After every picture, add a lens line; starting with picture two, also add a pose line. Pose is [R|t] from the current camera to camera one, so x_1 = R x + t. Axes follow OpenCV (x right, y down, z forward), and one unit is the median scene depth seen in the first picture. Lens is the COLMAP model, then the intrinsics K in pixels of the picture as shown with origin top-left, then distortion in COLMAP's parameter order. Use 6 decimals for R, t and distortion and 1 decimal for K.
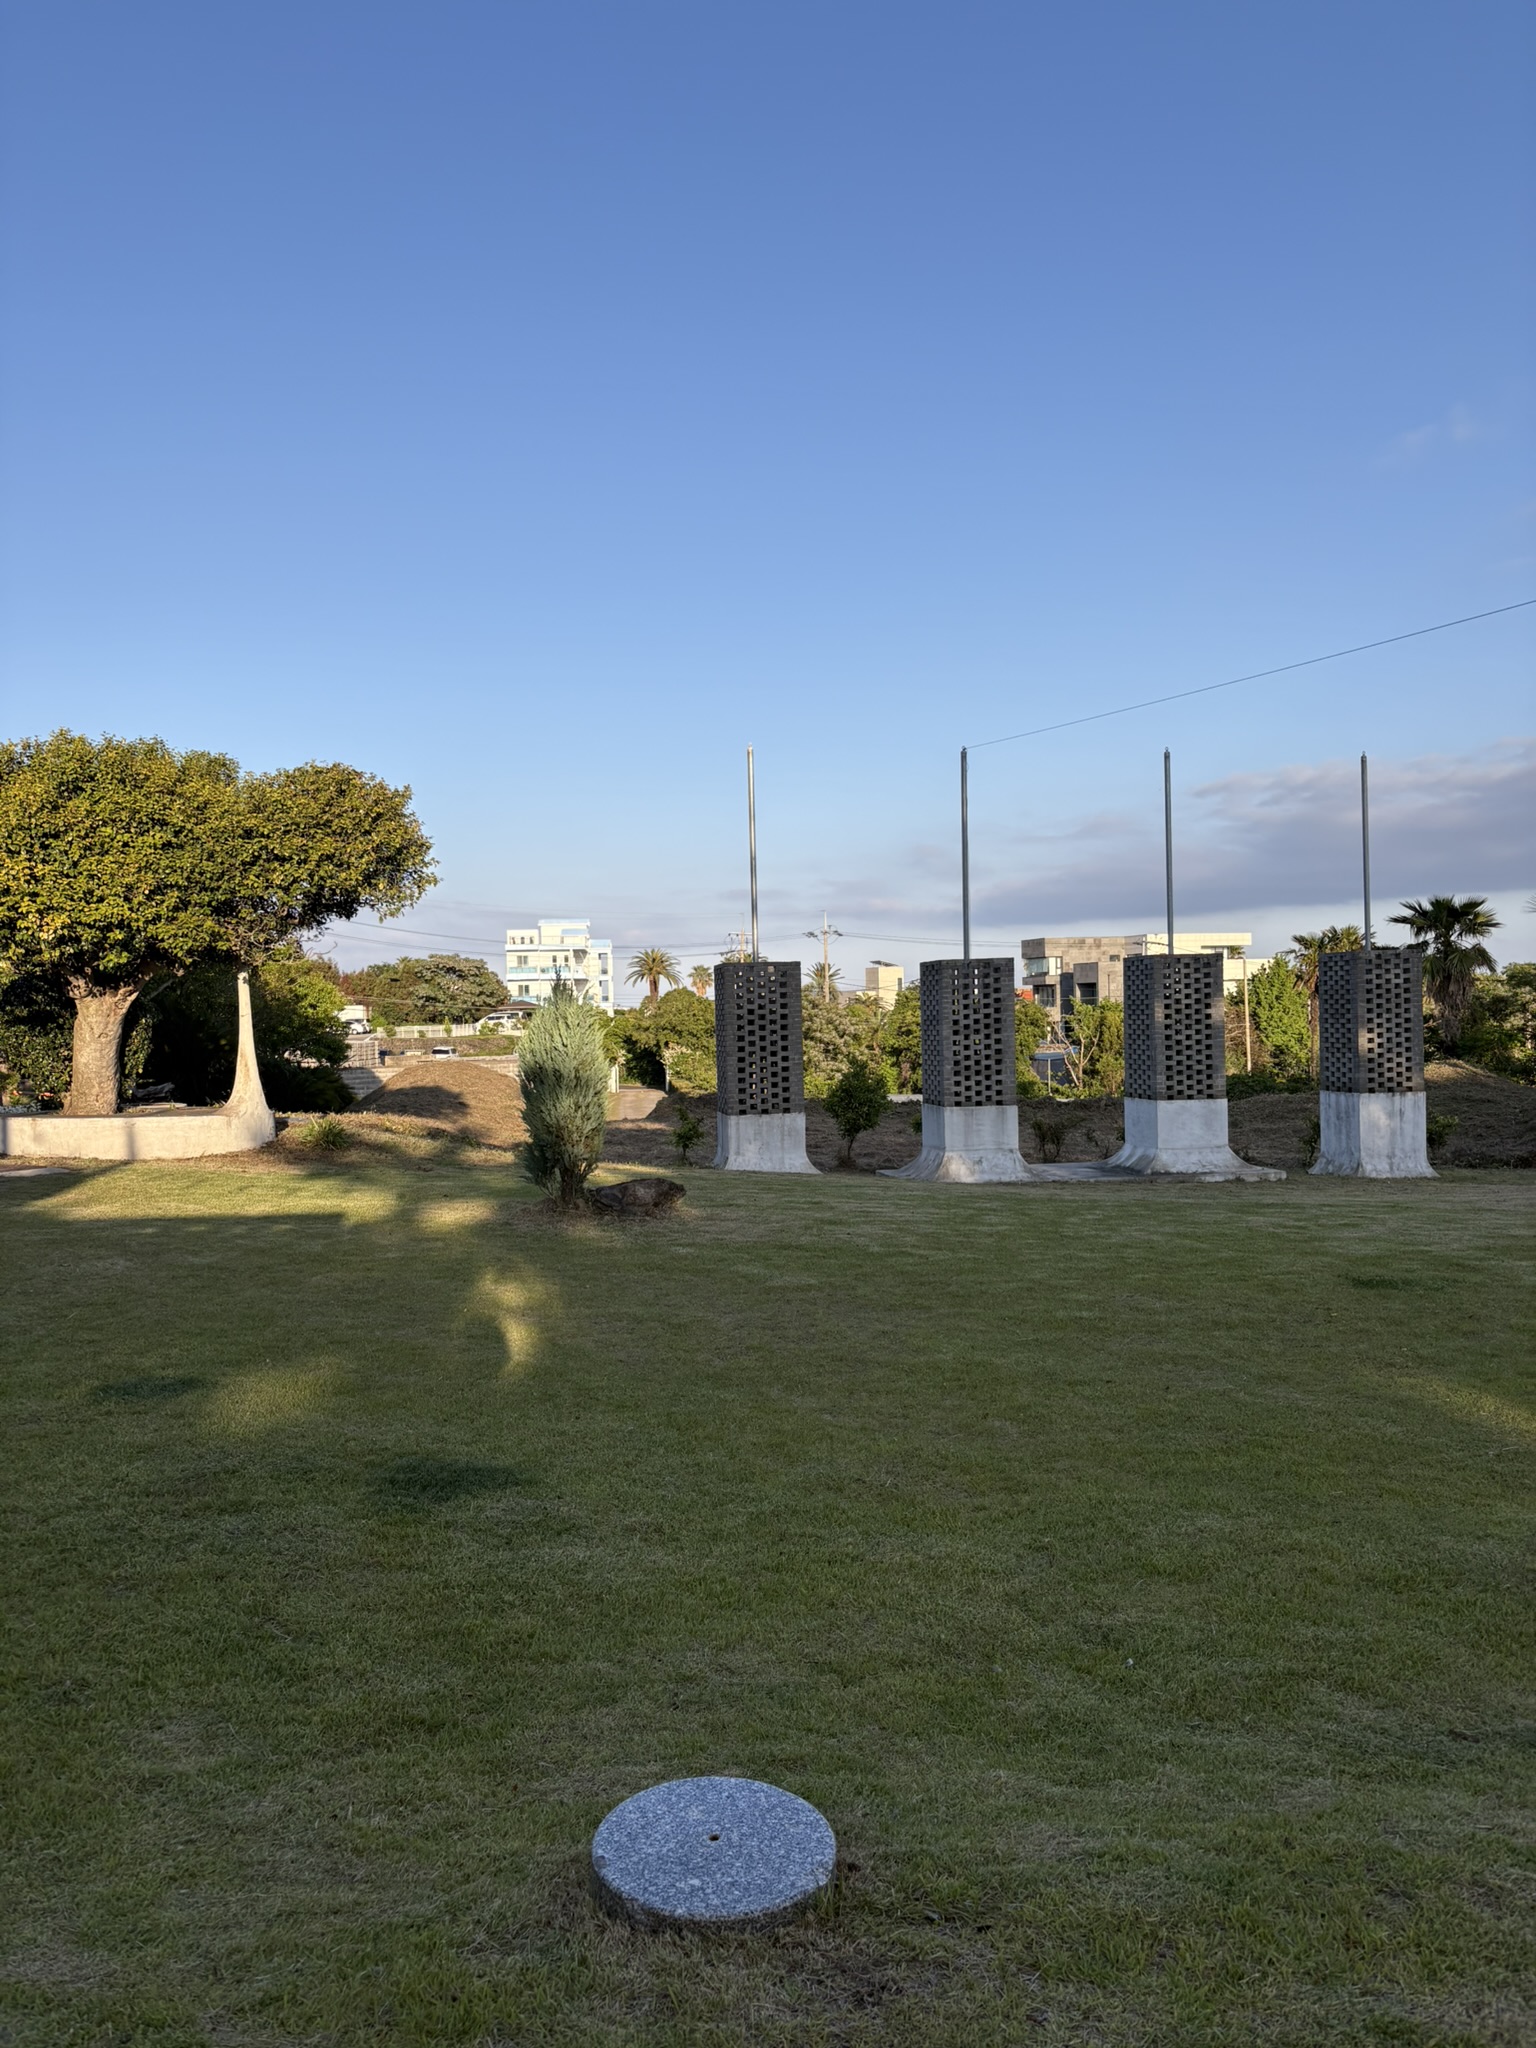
lens RADIAL K [[1549.2, 0, 768.7], [0, 1549.2, 1025.7], [0, 0, 1]] dist [0.042336, -0.067386]
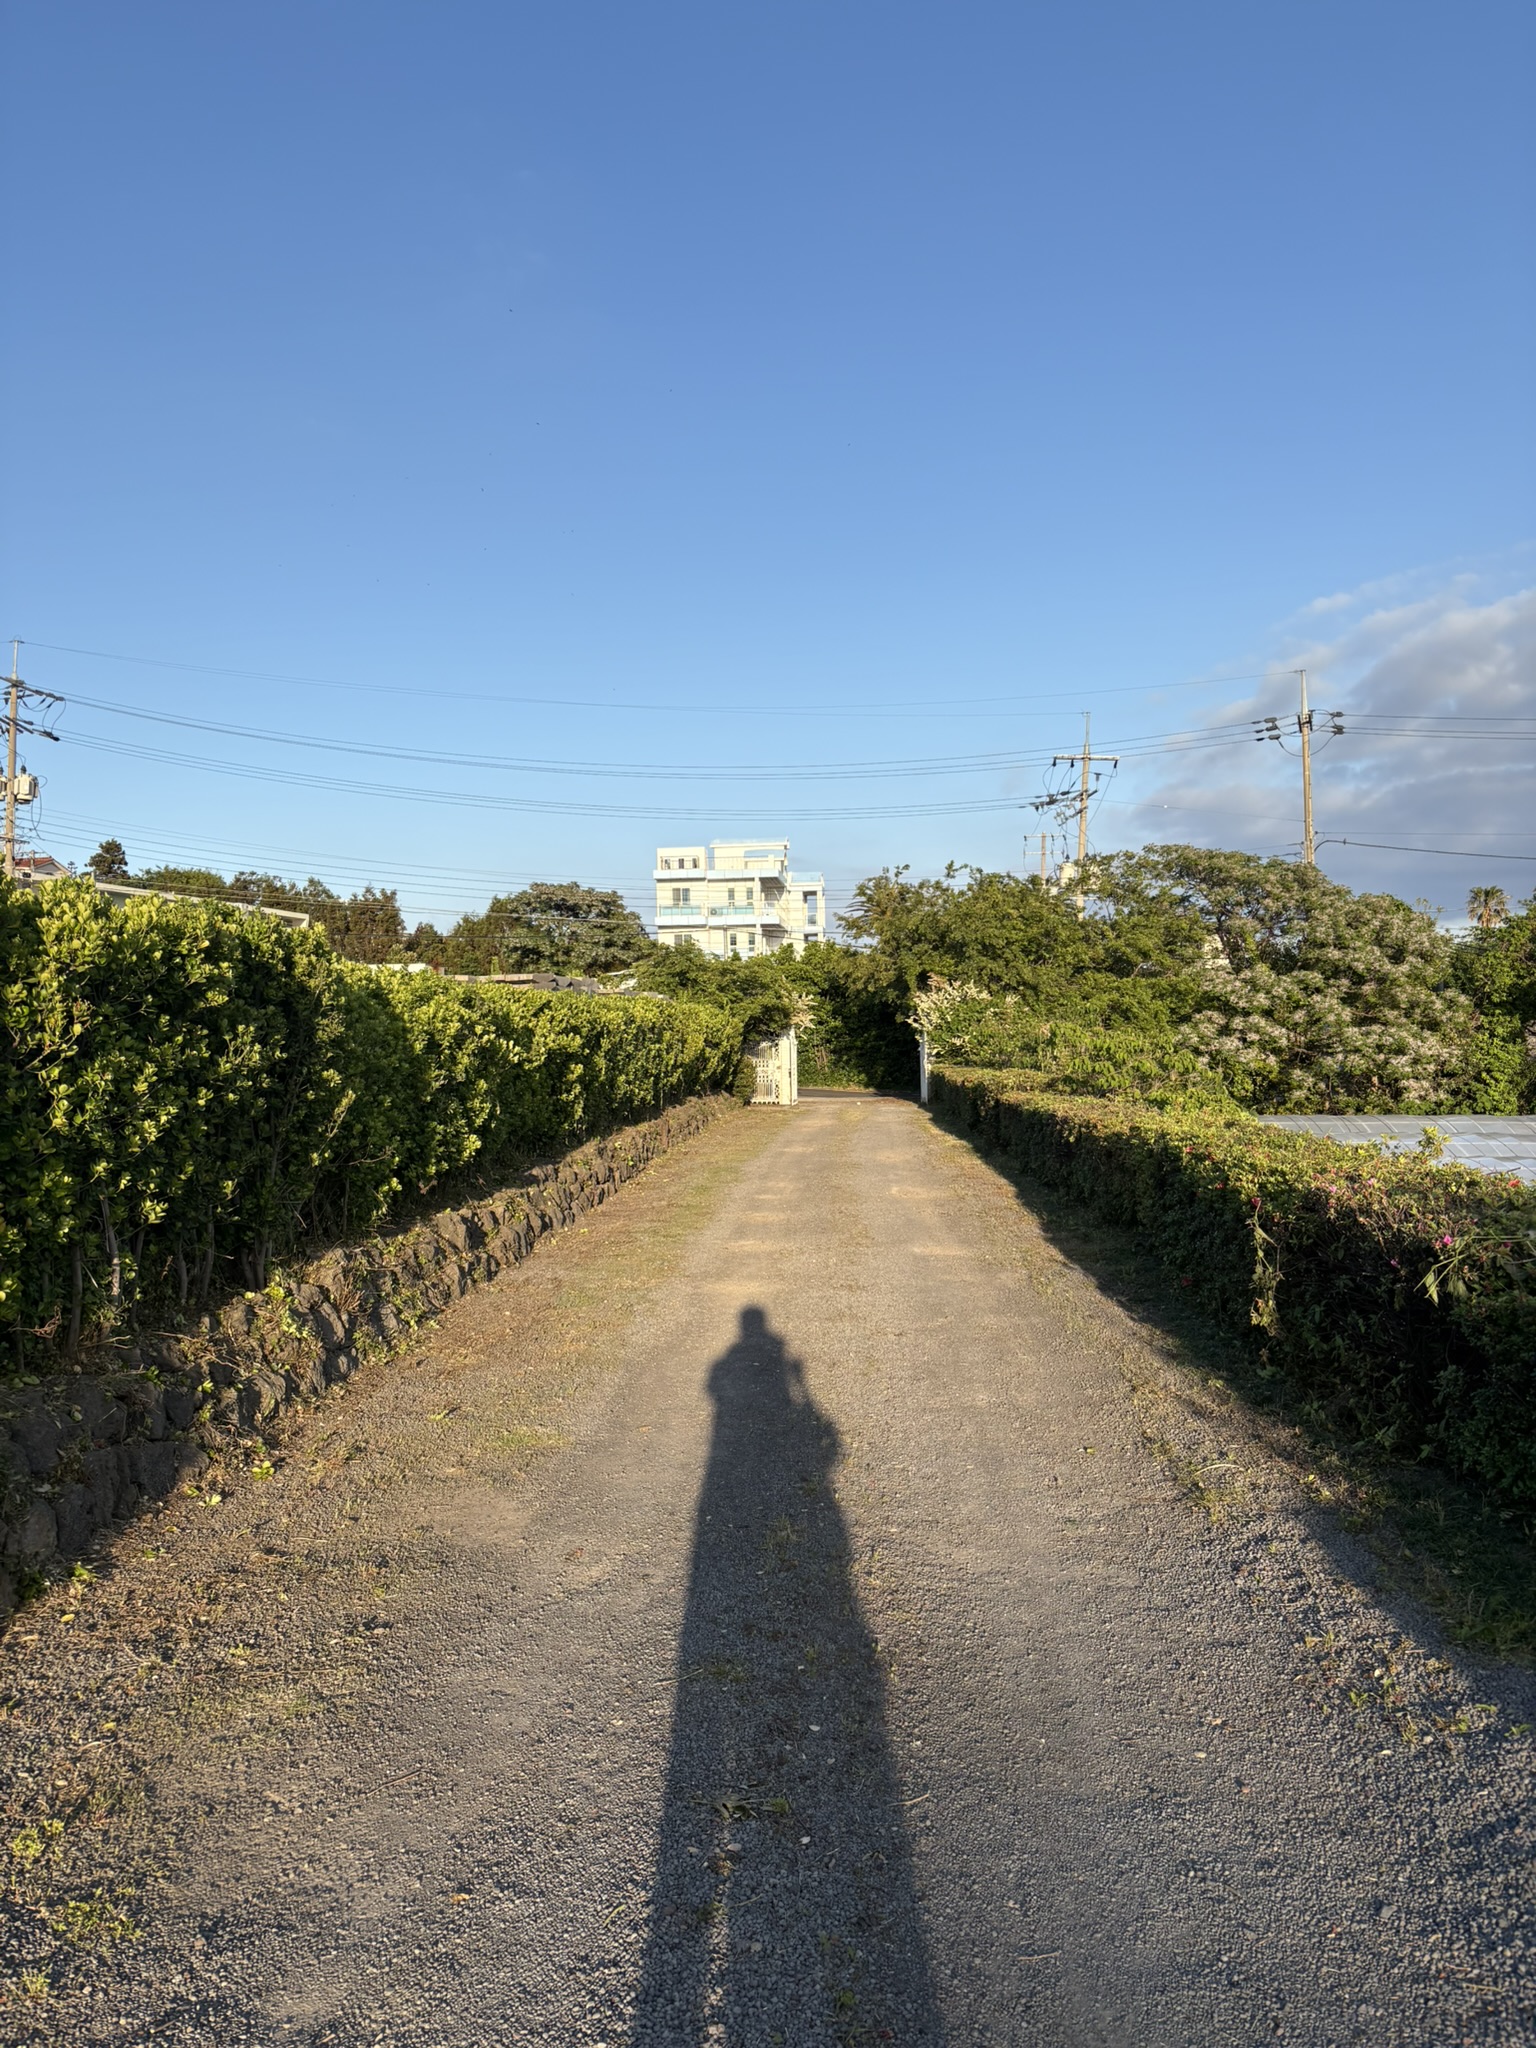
lens RADIAL K [[1549.2, 0, 769.6], [0, 1549.2, 1028.5], [0, 0, 1]] dist [0.042336, -0.067386]
pose [[0.988860, 0.003395, -0.148807, -0.028737], [-0.004505, 0.999964, -0.007122, 0.016775], [0.148777, 0.007713, 0.988841, 0.382457]]
